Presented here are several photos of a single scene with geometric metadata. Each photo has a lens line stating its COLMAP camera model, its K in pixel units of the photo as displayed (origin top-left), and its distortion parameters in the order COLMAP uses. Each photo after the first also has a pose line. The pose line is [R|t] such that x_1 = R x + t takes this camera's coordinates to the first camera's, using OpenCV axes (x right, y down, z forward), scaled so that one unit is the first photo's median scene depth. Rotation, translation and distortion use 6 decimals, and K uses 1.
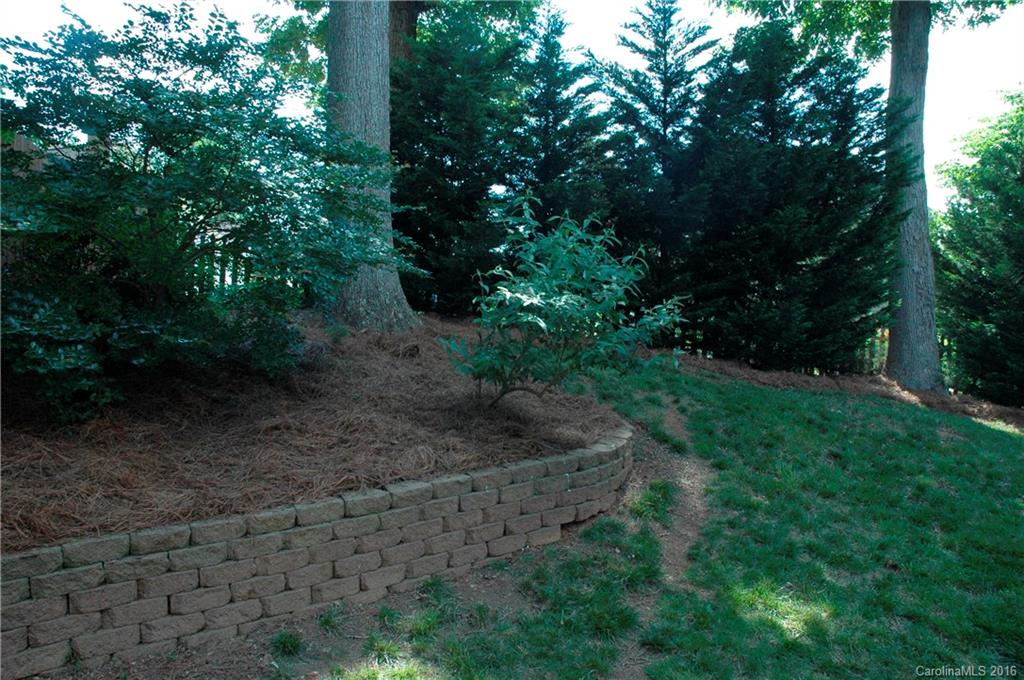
lens RADIAL K [[823.6, 0, 512.0], [0, 823.6, 340.0], [0, 0, 1]] dist [-0.007485, -0.000339]
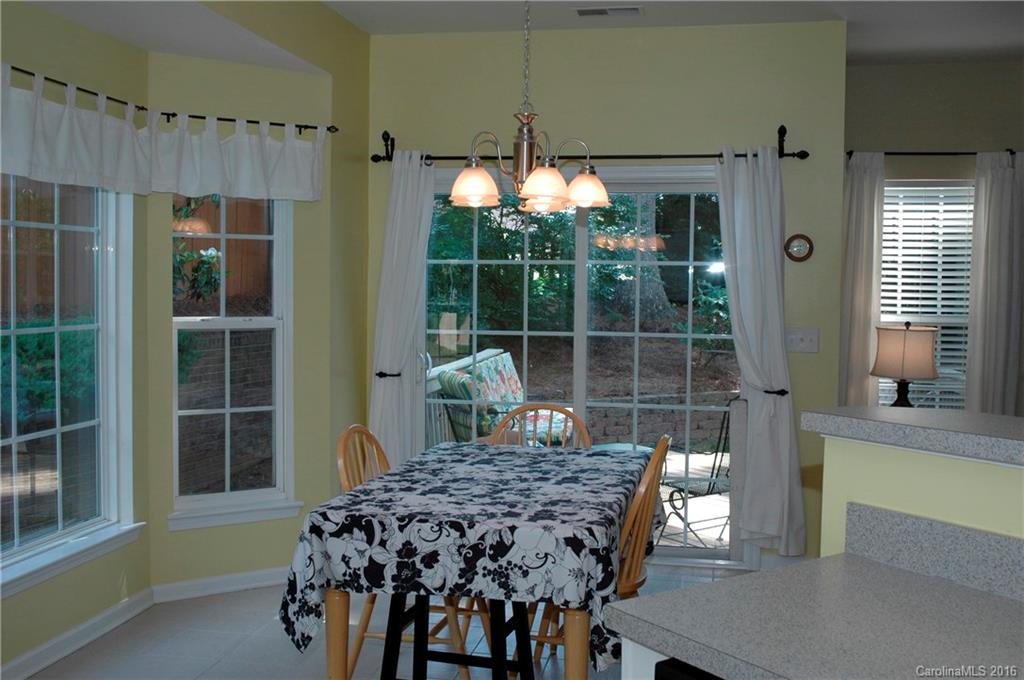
lens RADIAL K [[1069.3, 0, 512.0], [0, 1069.3, 340.0], [0, 0, 1]] dist [-0.007887, -0.003761]
pose [[0.951834, 0.025954, -0.305512, 0.314715], [-0.026065, 0.999653, 0.003717, 0.043092], [0.305503, 0.004425, 0.952181, -1.362539]]
